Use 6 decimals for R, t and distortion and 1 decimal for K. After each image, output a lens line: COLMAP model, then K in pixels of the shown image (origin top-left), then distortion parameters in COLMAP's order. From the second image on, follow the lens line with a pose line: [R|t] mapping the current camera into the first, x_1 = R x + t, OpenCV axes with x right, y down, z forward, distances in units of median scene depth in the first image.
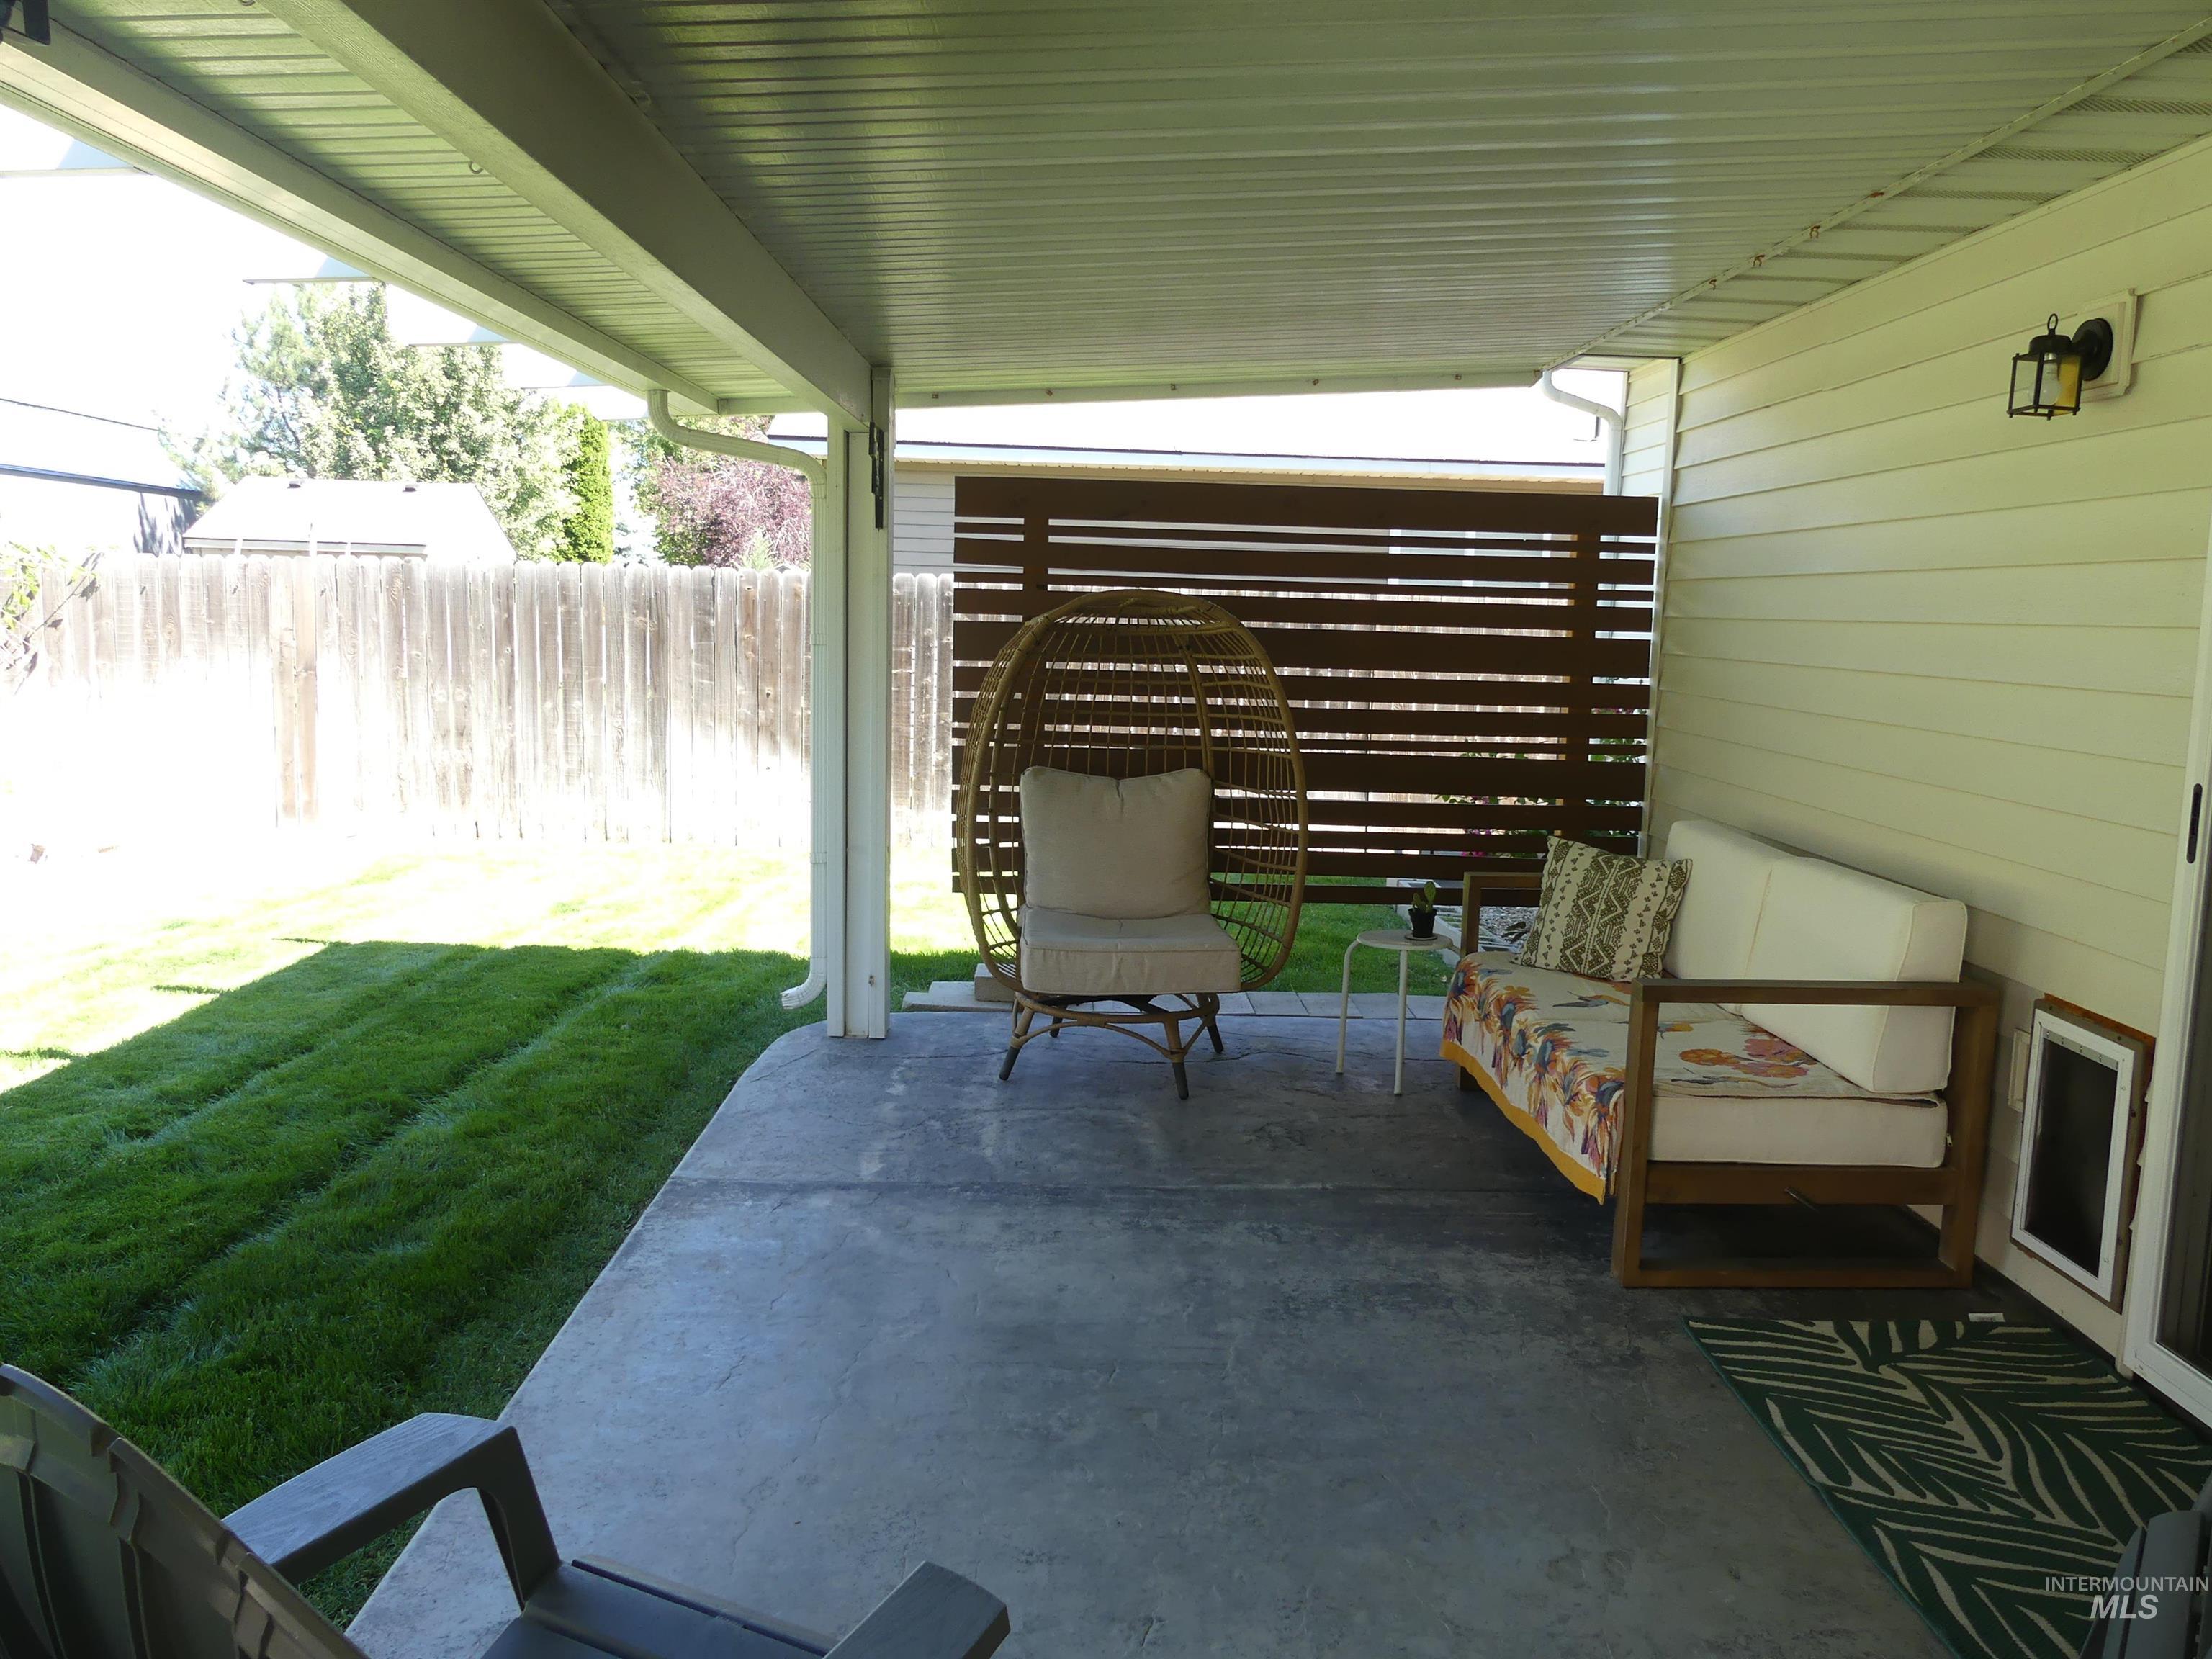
lens RADIAL K [[1642.2, 0, 1106.0], [0, 1642.2, 829.5], [0, 0, 1]] dist [-0.050955, 0.047945]
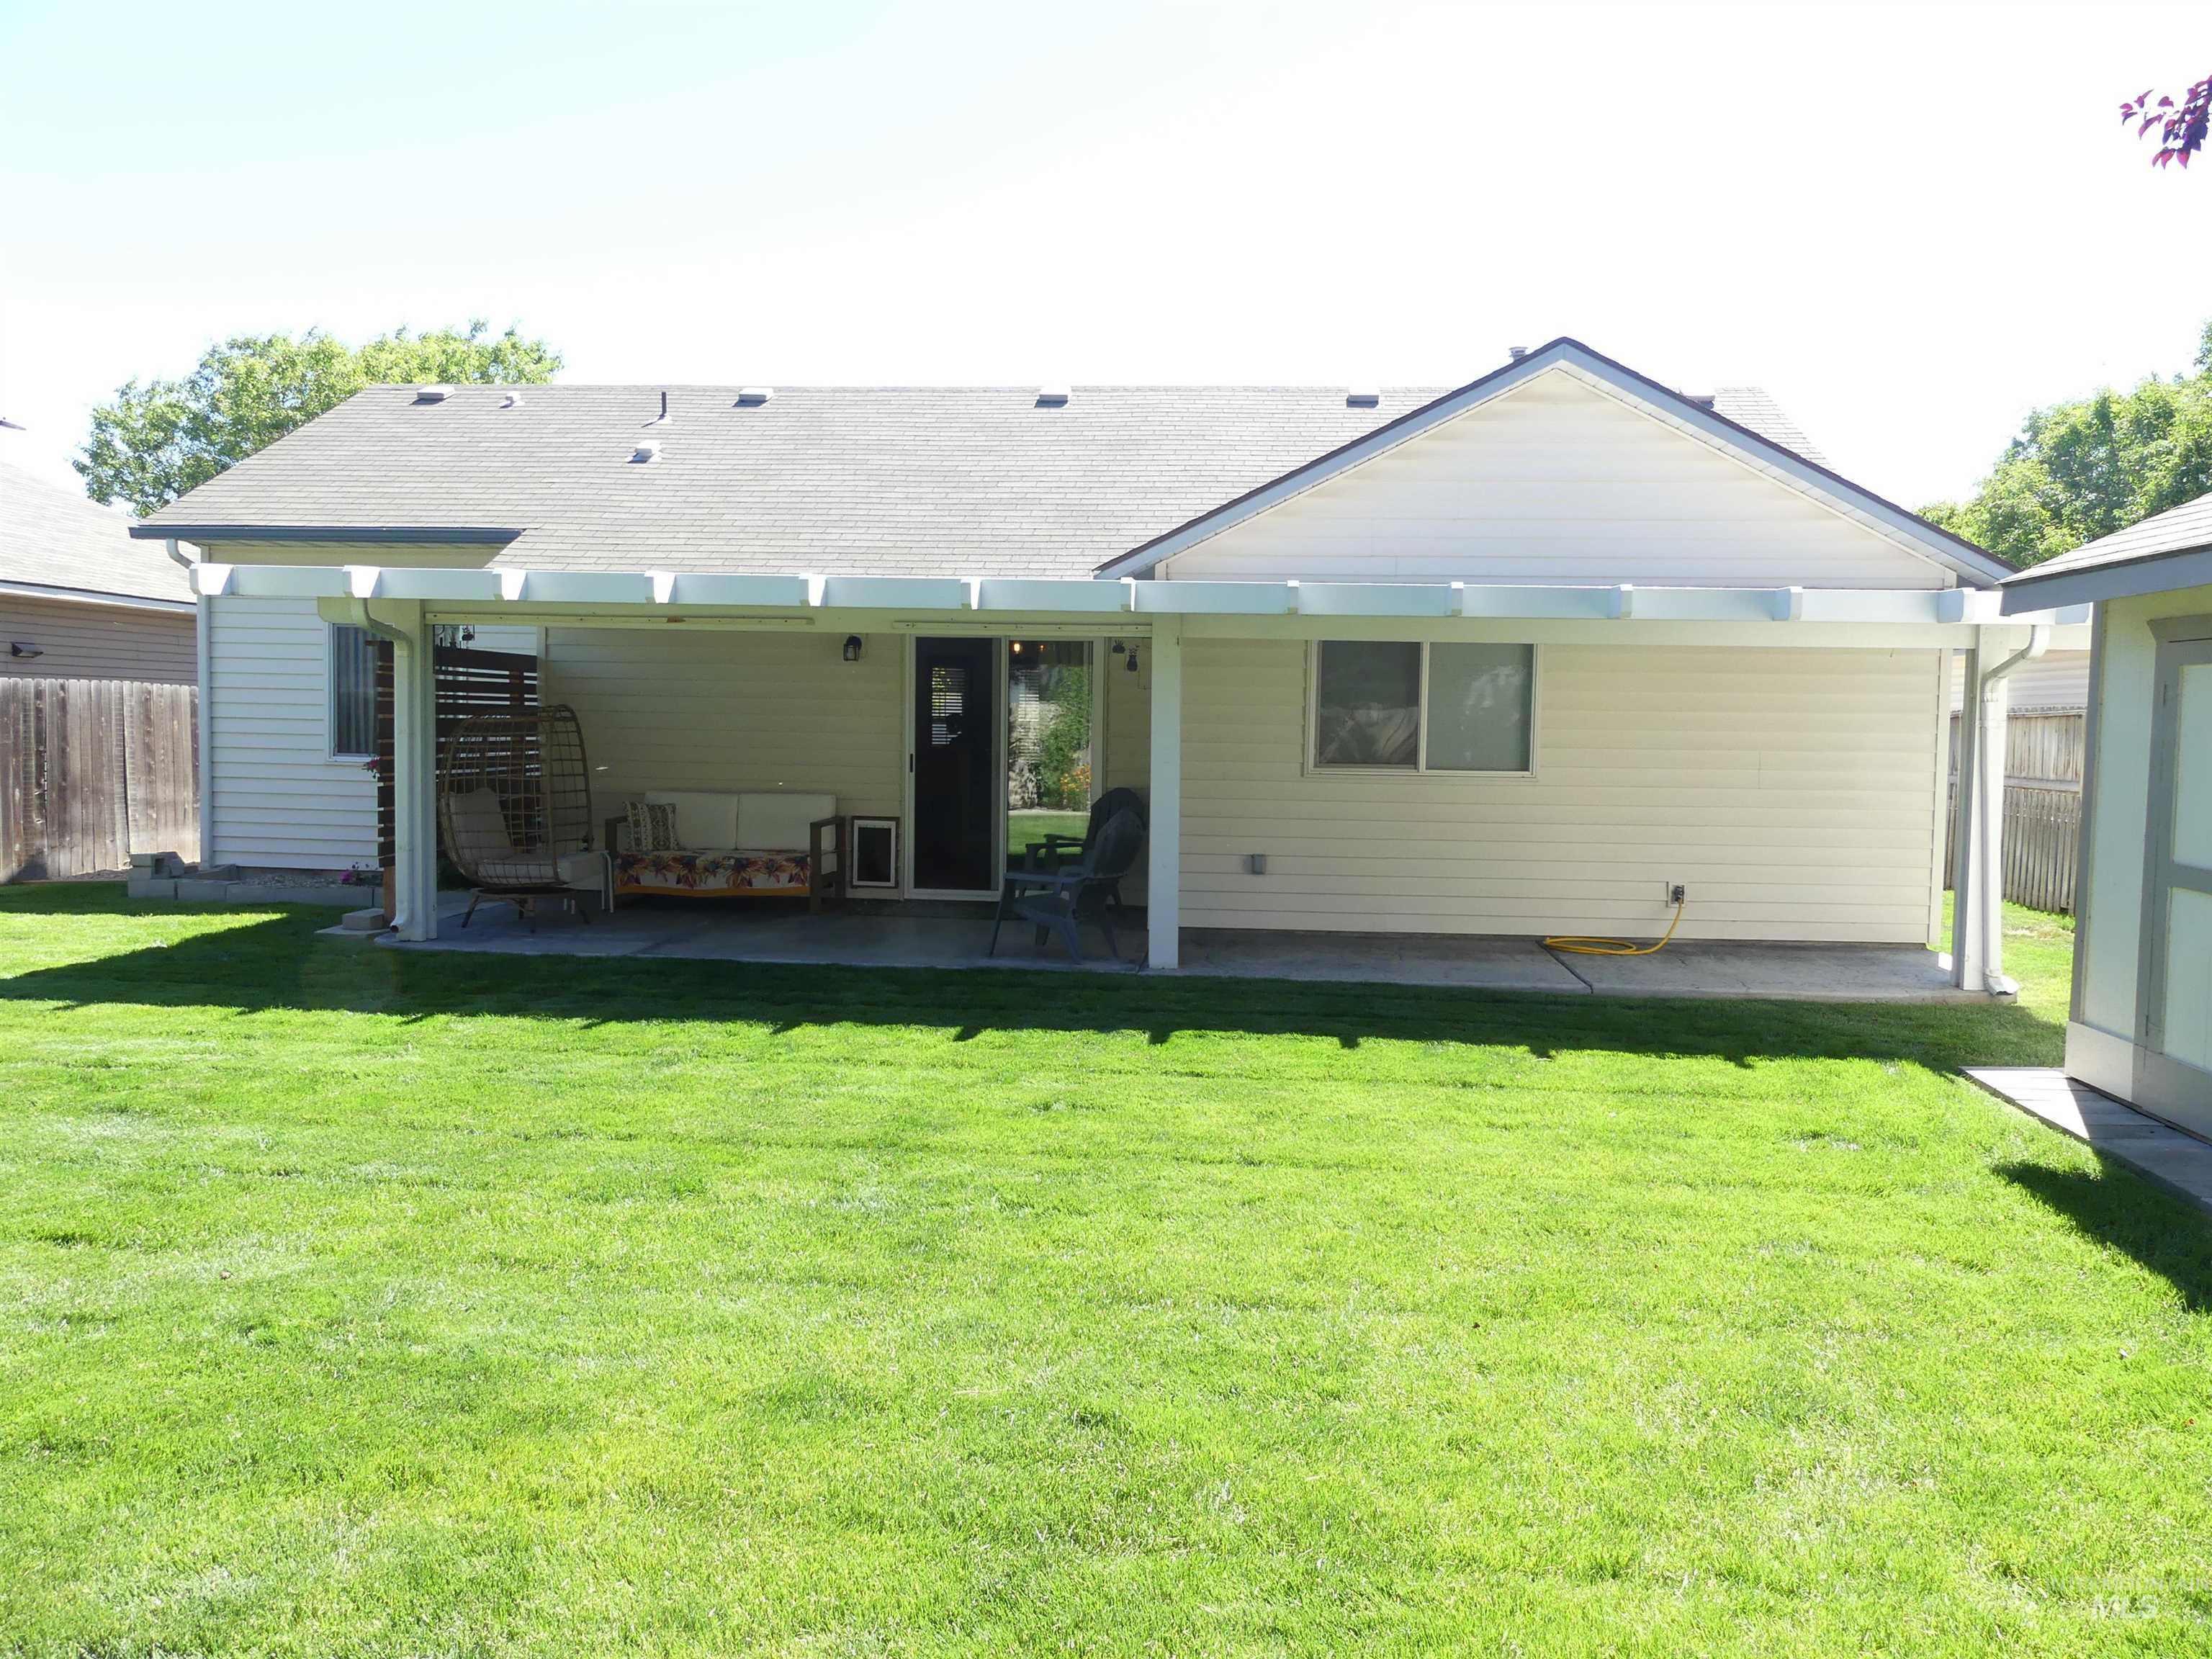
lens RADIAL K [[1642.2, 0, 1106.0], [0, 1642.2, 829.5], [0, 0, 1]] dist [-0.050955, 0.047945]
pose [[0.113669, -0.083743, 0.989983, -1.775075], [0.113050, 0.991060, 0.070854, -0.039704], [-0.987066, 0.103863, 0.122119, -0.007079]]
